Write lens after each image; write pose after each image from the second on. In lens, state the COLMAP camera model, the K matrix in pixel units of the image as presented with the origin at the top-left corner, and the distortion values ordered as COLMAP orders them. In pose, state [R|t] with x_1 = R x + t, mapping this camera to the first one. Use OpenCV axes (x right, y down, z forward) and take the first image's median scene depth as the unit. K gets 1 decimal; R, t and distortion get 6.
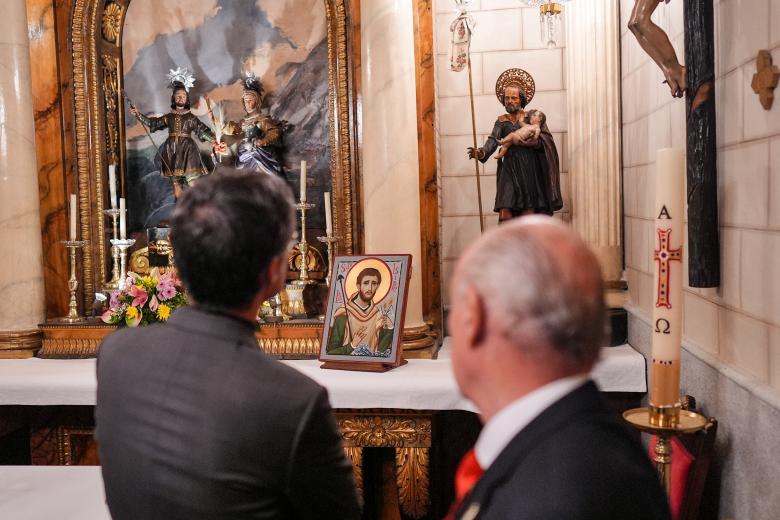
lens RADIAL K [[814.2, 0, 374.8], [0, 814.2, 264.4], [0, 0, 1]] dist [-0.030698, 0.000000]
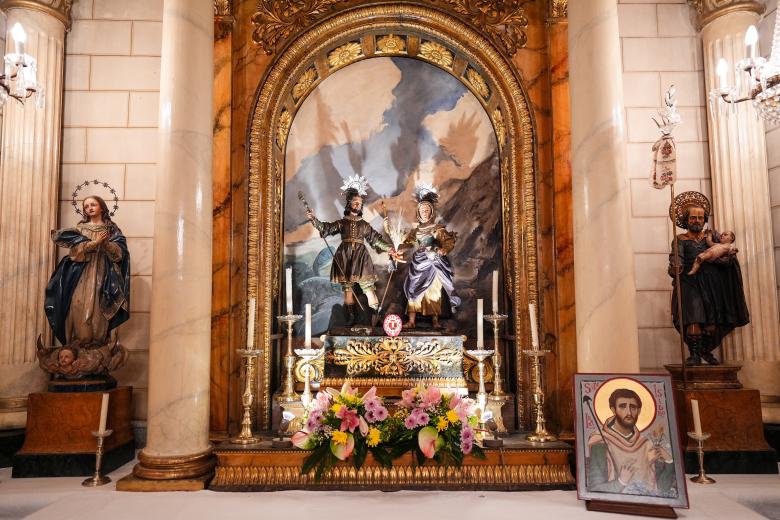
lens RADIAL K [[547.4, 0, 394.3], [0, 547.4, 264.6], [0, 0, 1]] dist [-0.016506, 0.005126]
pose [[0.989389, 0.036347, 0.140673, -0.306036], [-0.014208, 0.987766, -0.155292, -0.030327], [-0.144597, 0.151646, 0.977801, 0.370903]]
